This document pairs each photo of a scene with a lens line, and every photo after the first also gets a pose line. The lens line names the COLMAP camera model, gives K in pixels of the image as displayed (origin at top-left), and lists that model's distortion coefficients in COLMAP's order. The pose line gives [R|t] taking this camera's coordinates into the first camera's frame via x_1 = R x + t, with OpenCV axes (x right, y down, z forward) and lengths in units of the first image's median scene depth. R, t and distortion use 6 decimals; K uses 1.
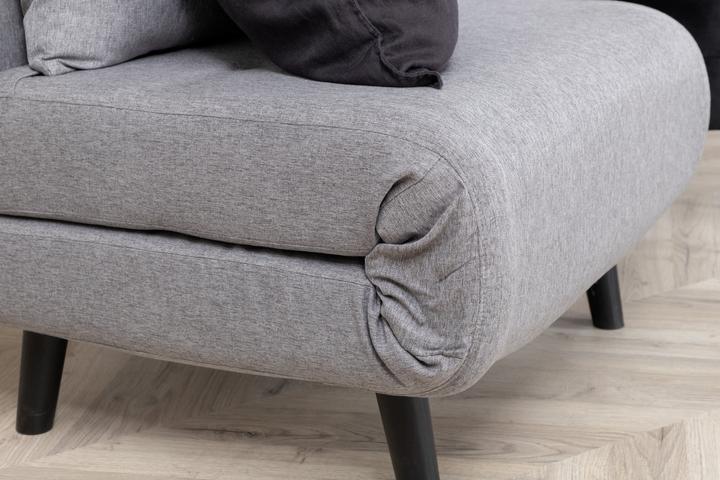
lens RADIAL K [[1572.2, 0, 357.3], [0, 1572.2, 429.9], [0, 0, 1]] dist [-0.012628, -0.165402]
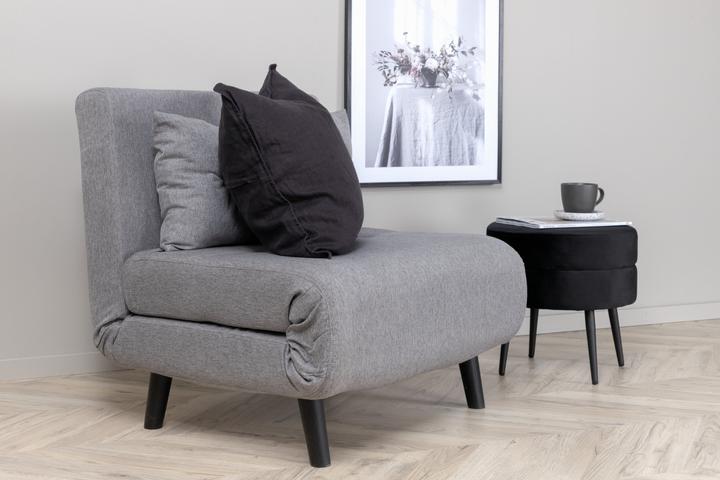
lens RADIAL K [[1336.0, 0, 362.3], [0, 1336.0, 301.9], [0, 0, 1]] dist [0.023748, 0.010295]
pose [[0.979423, 0.036111, -0.198559, 0.460758], [-0.086044, 0.964679, -0.248980, 0.293049], [0.182555, 0.260942, 0.947936, -0.719581]]
